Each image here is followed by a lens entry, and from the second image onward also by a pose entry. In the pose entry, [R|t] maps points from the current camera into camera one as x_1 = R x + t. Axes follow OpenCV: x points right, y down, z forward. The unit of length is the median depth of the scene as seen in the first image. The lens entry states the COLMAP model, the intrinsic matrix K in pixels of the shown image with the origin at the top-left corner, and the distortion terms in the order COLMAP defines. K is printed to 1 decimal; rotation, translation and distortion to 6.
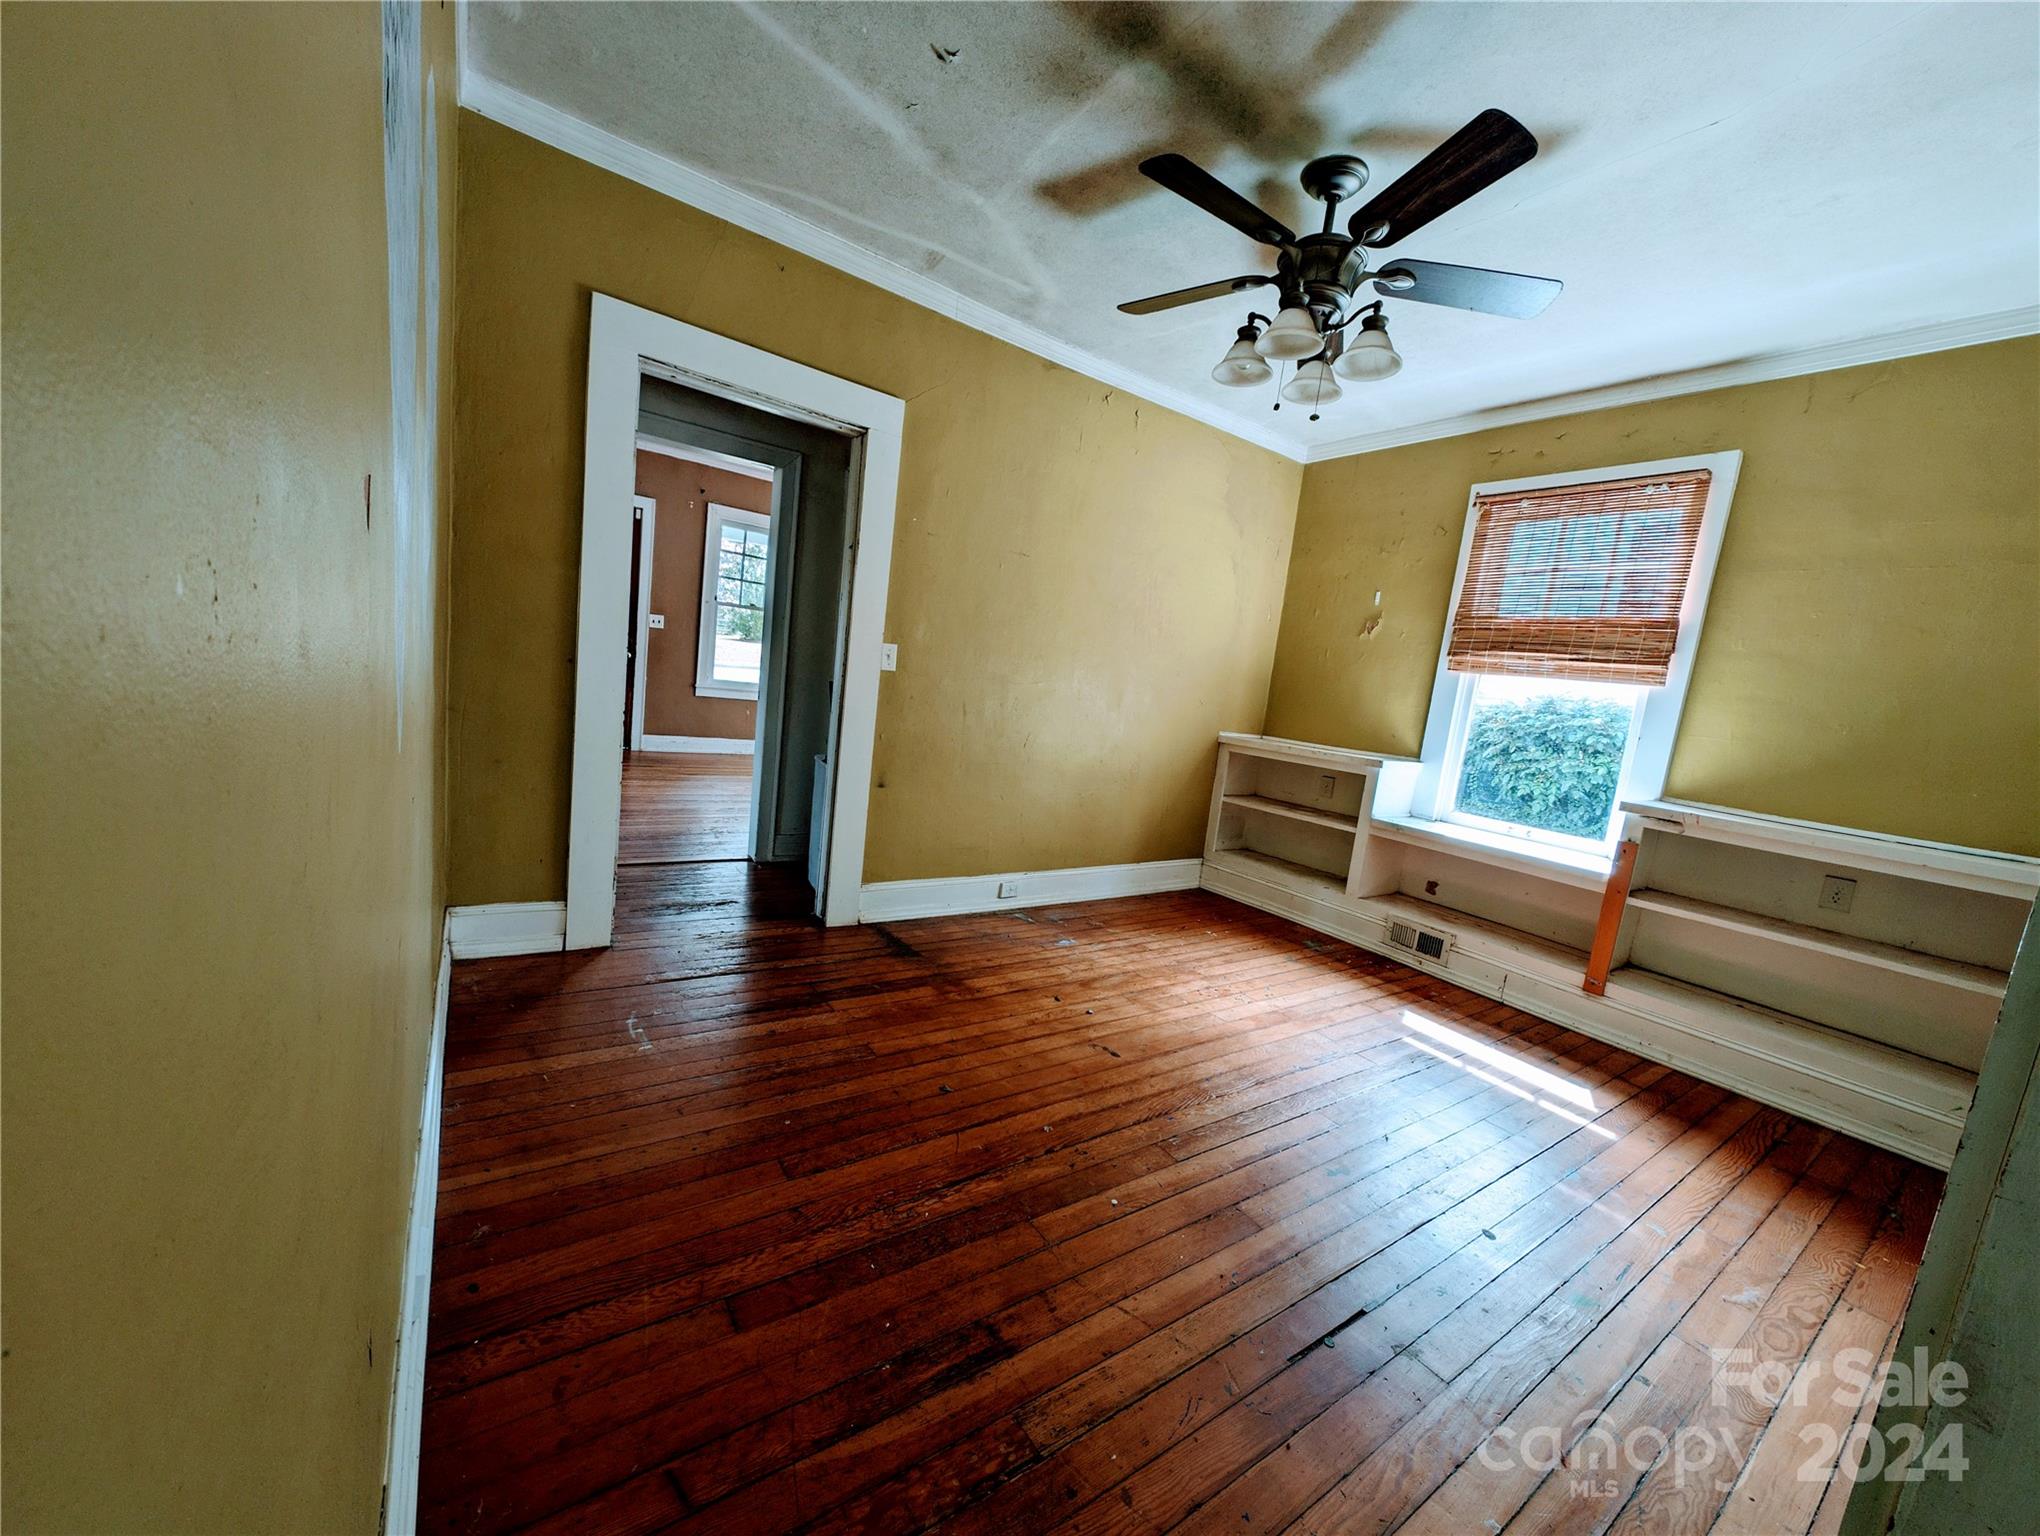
lens RADIAL K [[770.5, 0, 1020.0], [0, 770.5, 768.0], [0, 0, 1]] dist [0.001170, 0.000078]
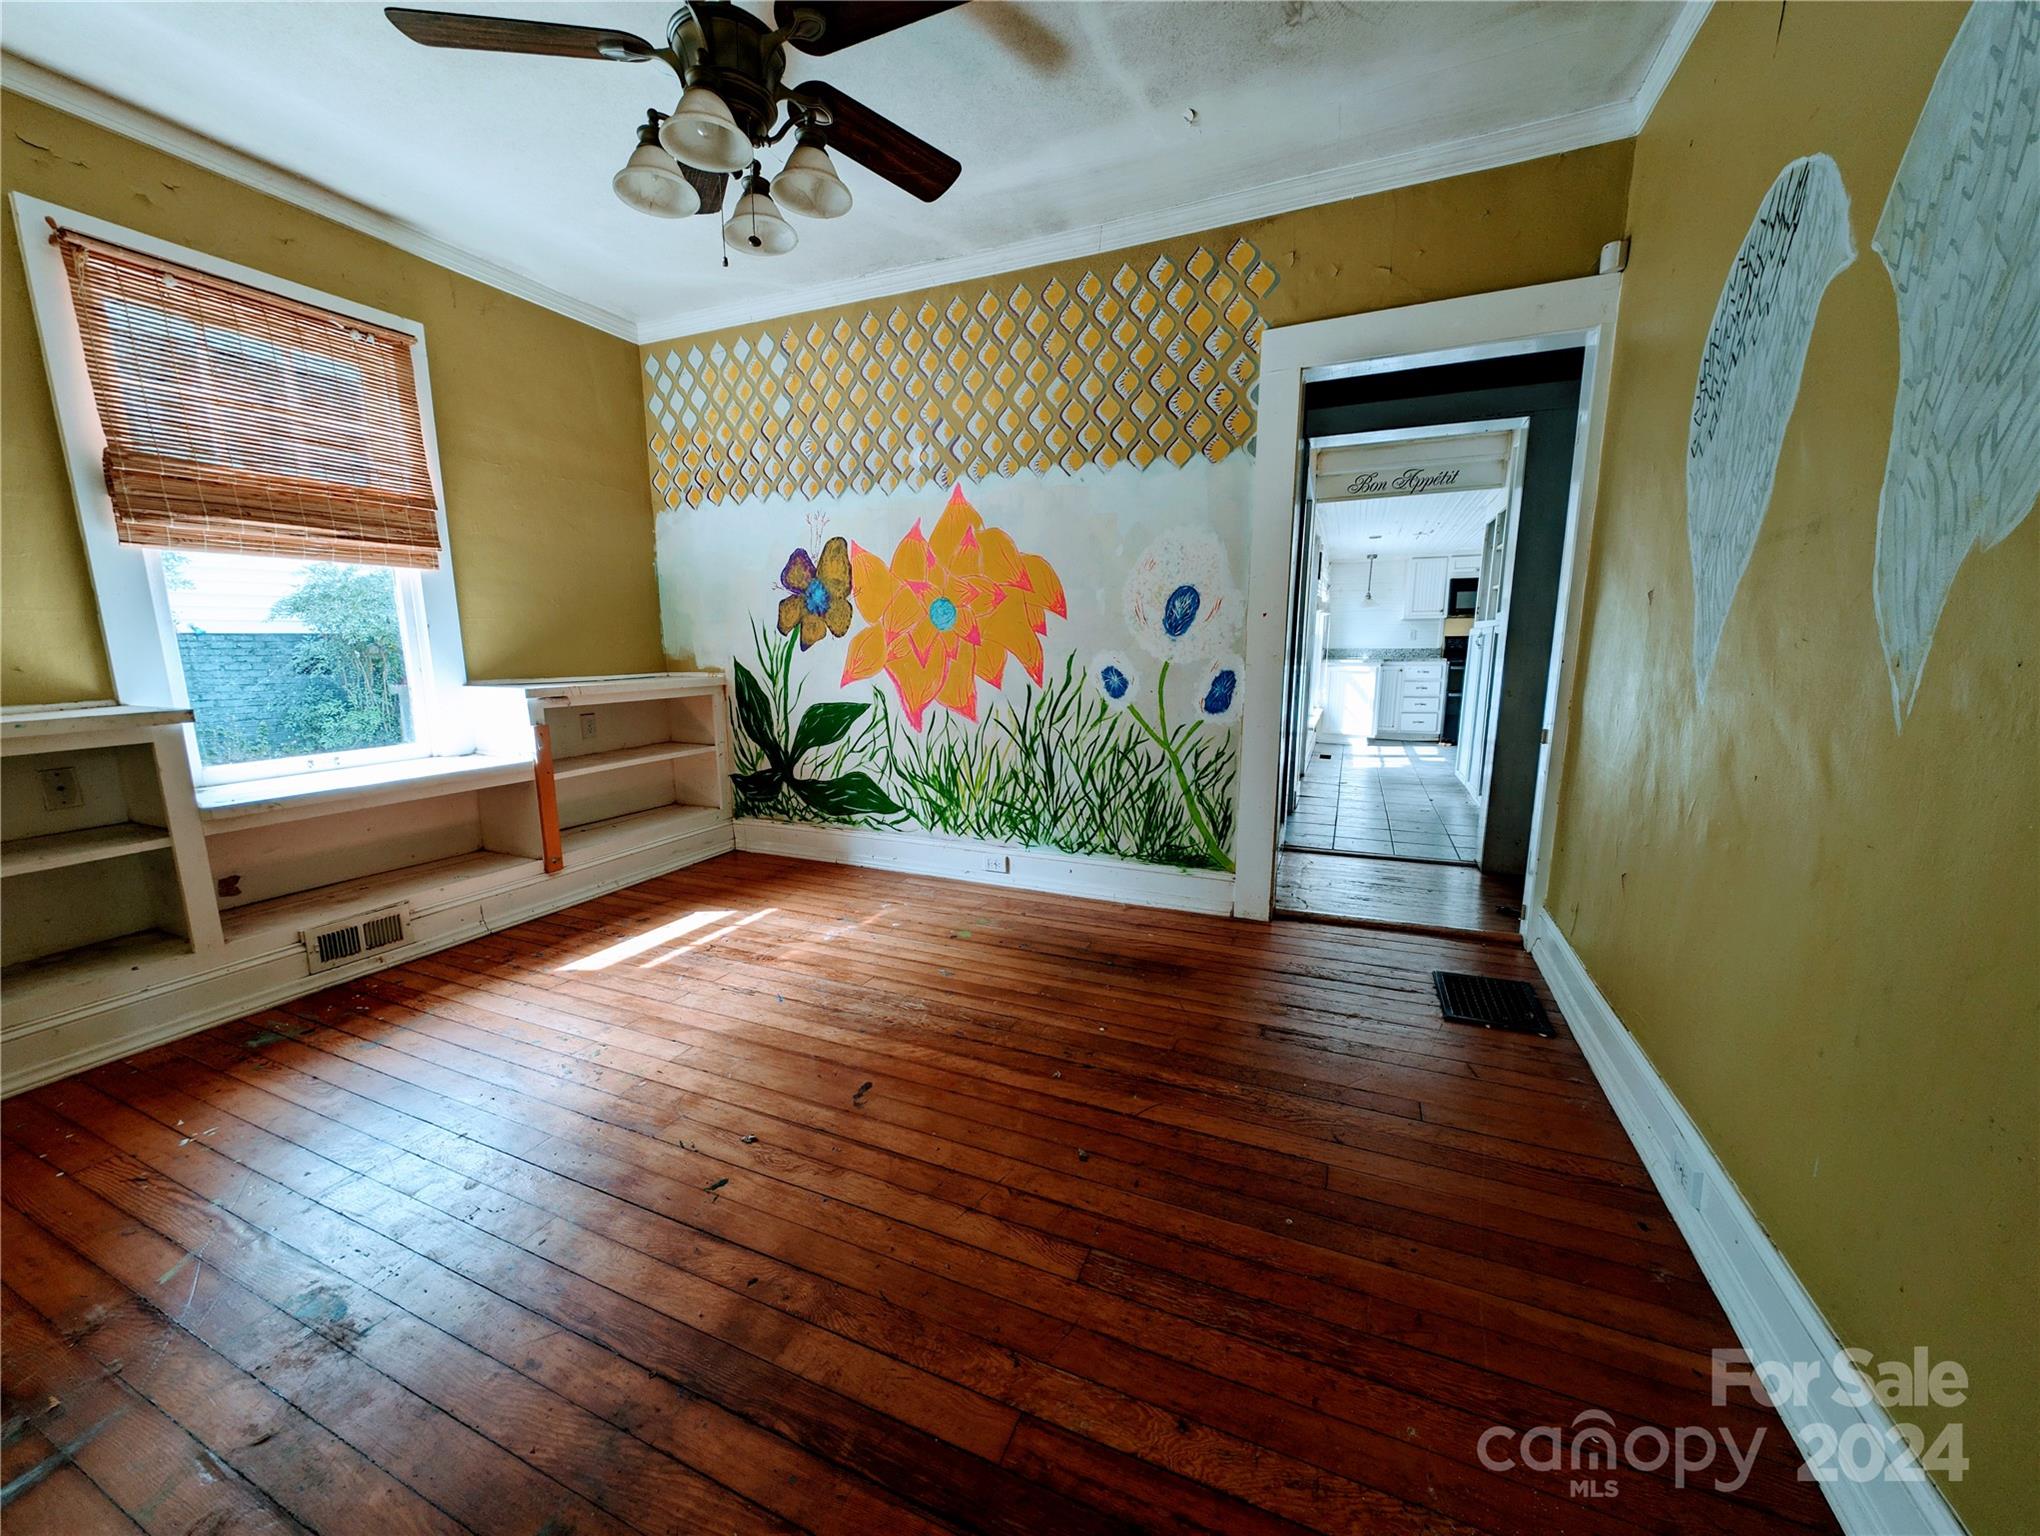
lens RADIAL K [[770.5, 0, 1020.0], [0, 770.5, 768.0], [0, 0, 1]] dist [0.001170, 0.000078]
pose [[-0.521107, -0.254473, 0.814672, -0.413892], [0.049668, 0.943858, 0.326596, -0.154382], [-0.852045, 0.210655, -0.479212, 0.915012]]
